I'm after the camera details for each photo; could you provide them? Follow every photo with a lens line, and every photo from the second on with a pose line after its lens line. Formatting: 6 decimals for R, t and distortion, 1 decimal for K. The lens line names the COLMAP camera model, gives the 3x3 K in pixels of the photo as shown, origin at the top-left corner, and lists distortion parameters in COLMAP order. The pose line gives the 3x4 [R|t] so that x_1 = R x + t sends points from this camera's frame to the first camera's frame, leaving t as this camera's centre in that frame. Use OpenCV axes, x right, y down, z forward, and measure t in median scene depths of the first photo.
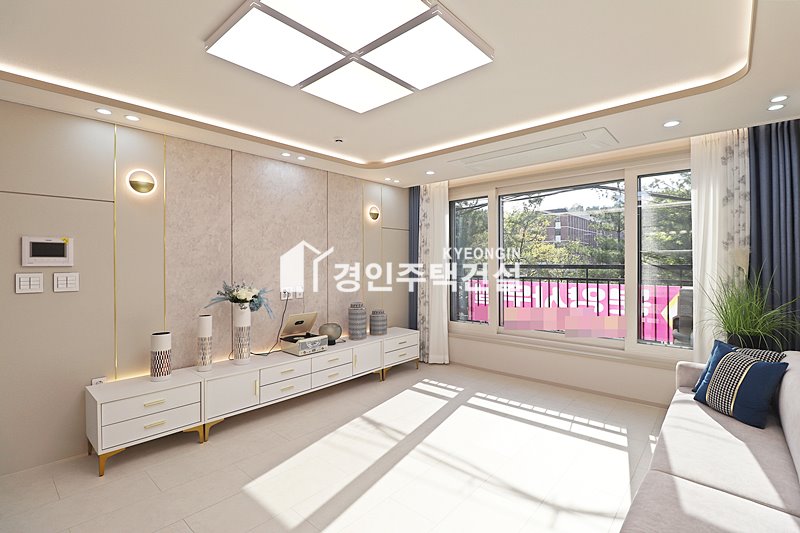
lens RADIAL K [[370.1, 0, 404.4], [0, 370.1, 262.8], [0, 0, 1]] dist [0.000266, -0.014253]
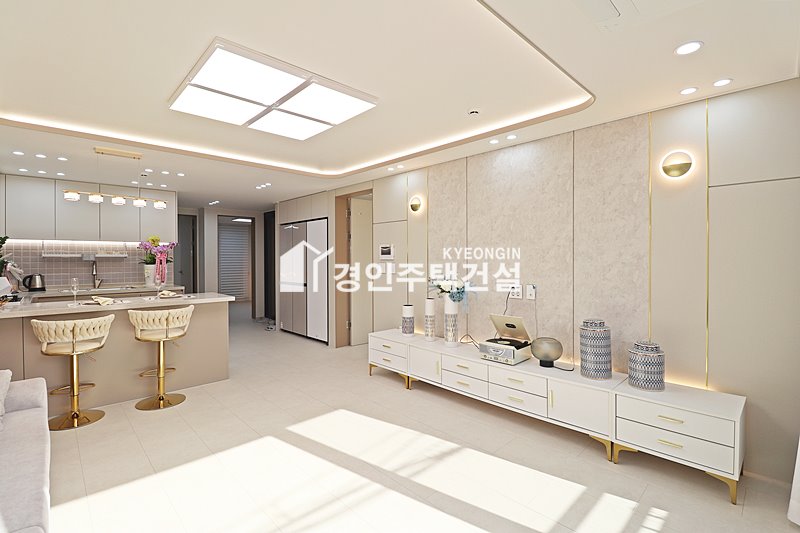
lens RADIAL K [[367.9, 0, 406.6], [0, 367.9, 262.2], [0, 0, 1]] dist [-0.001057, -0.014489]
pose [[-0.080864, 0.014163, -0.996625, 0.725113], [0.003289, 0.999897, 0.013942, -0.002484], [0.996720, -0.002151, -0.080902, 0.990340]]
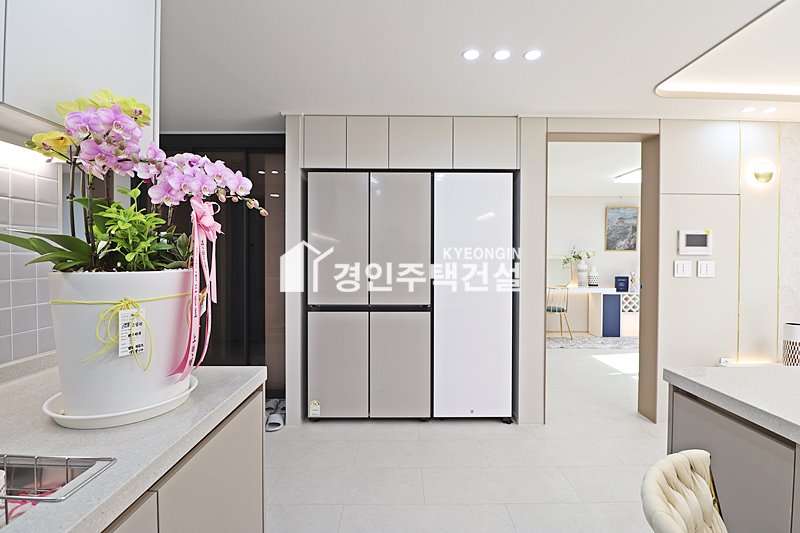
lens RADIAL K [[373.7, 0, 400.0], [0, 373.7, 266.5], [0, 0, 1]] dist [-0.000929, -0.014780]
pose [[0.656144, 0.017795, -0.754426, -0.549014], [-0.005877, 0.999812, 0.018471, 0.024194], [0.754613, -0.007687, 0.656125, -0.383632]]
